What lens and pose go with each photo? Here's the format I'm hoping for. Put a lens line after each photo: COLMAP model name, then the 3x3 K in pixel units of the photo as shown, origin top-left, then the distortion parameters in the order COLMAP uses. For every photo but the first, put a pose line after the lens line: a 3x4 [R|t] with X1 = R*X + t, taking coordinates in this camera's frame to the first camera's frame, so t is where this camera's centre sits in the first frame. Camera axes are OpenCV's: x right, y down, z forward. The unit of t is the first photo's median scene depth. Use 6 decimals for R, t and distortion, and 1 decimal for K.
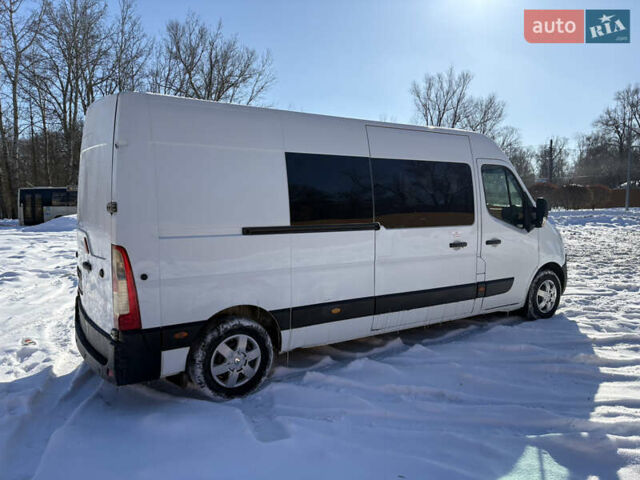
lens RADIAL K [[475.9, 0, 317.8], [0, 475.9, 242.4], [0, 0, 1]] dist [0.042203, -0.039249]
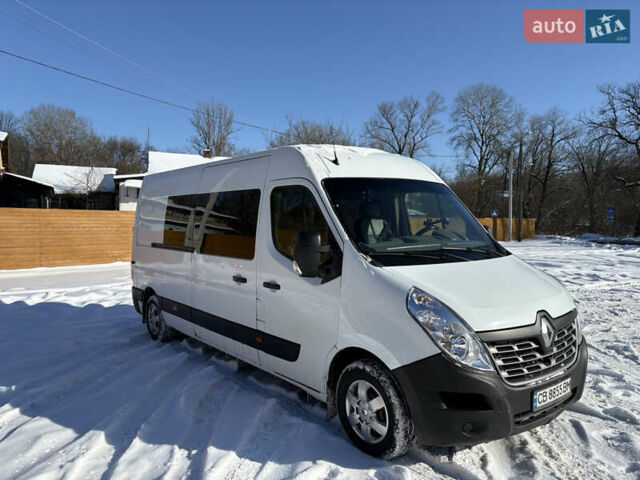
lens RADIAL K [[475.9, 0, 317.8], [0, 475.9, 242.4], [0, 0, 1]] dist [0.042203, -0.039249]
pose [[0.090099, 0.047678, -0.994791, 1.573139], [-0.089950, 0.995161, 0.039549, -0.148968], [0.991862, 0.085918, 0.093952, 1.375791]]
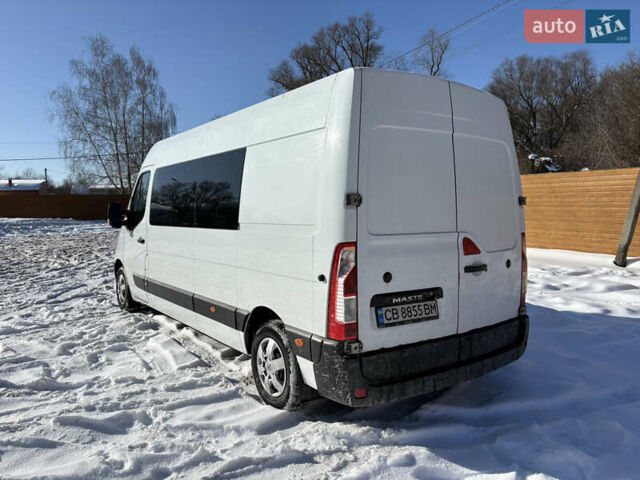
lens RADIAL K [[475.9, 0, 317.8], [0, 475.9, 242.4], [0, 0, 1]] dist [0.042203, -0.039249]
pose [[-0.052766, -0.065527, 0.996455, -1.327178], [0.098429, 0.992645, 0.070488, -0.089318], [-0.993744, 0.101799, -0.045929, 1.312726]]
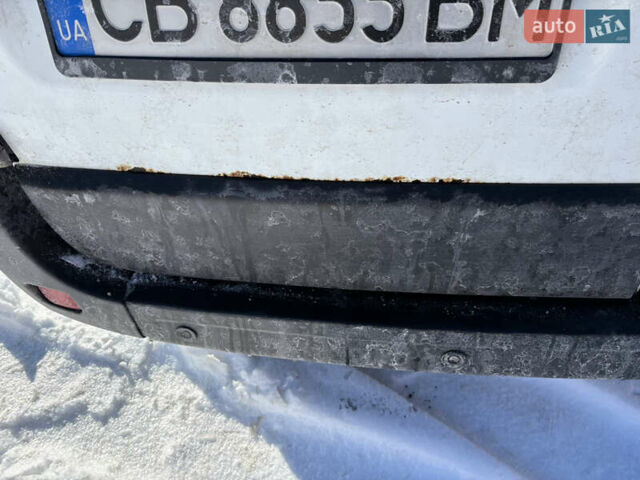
lens RADIAL K [[475.9, 0, 317.8], [0, 475.9, 242.4], [0, 0, 1]] dist [0.042203, -0.039249]
pose [[0.575296, -0.584485, 0.572199, -0.654251], [0.120826, 0.752608, 0.647288, 0.064561], [-0.808972, -0.303246, 0.503594, 1.055119]]
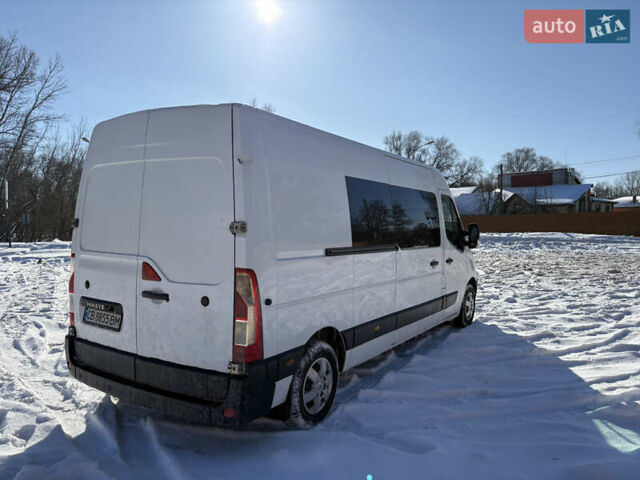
lens RADIAL K [[478.0, 0, 320.0], [0, 478.0, 240.0], [0, 0, 1]] dist [0.019715, -0.001140]
pose [[0.912811, -0.001357, 0.408380, -0.548189], [0.024960, 0.998310, -0.052475, 0.002742], [-0.407619, 0.058093, 0.911303, 0.086692]]
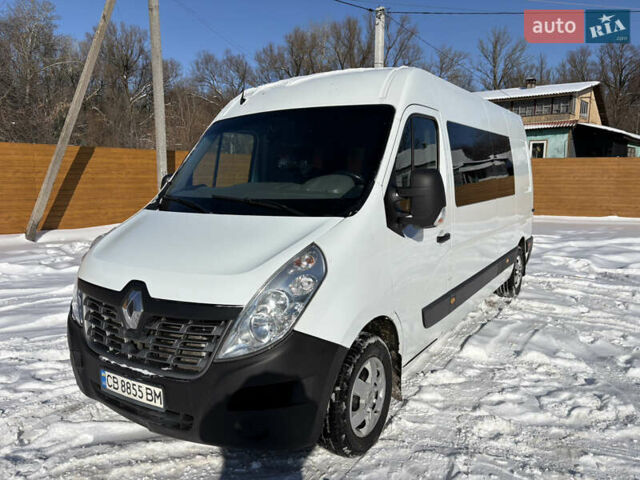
lens RADIAL K [[475.9, 0, 317.8], [0, 475.9, 242.4], [0, 0, 1]] dist [0.042203, -0.039249]
pose [[-0.910953, 0.066326, -0.407142, 0.814172], [-0.029291, 0.974097, 0.224225, -0.226877], [0.411468, 0.216184, -0.885414, 2.494789]]
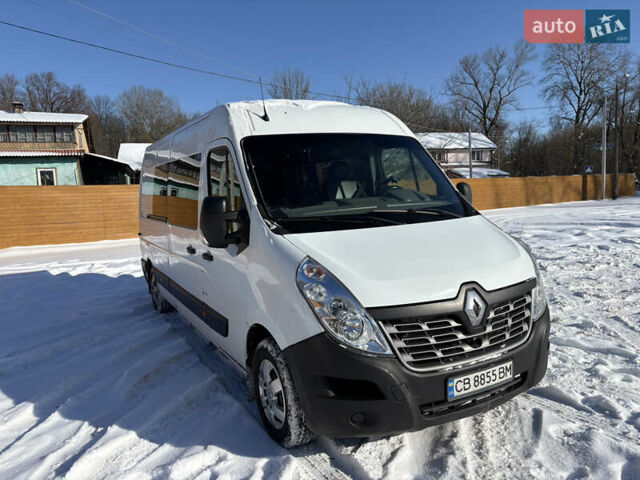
lens RADIAL K [[478.0, 0, 320.0], [0, 478.0, 240.0], [0, 0, 1]] dist [0.019715, -0.001140]
pose [[-0.078440, 0.110711, -0.990752, 1.479326], [-0.049136, 0.992177, 0.114760, -0.162115], [0.995707, 0.057683, -0.072387, 1.685762]]
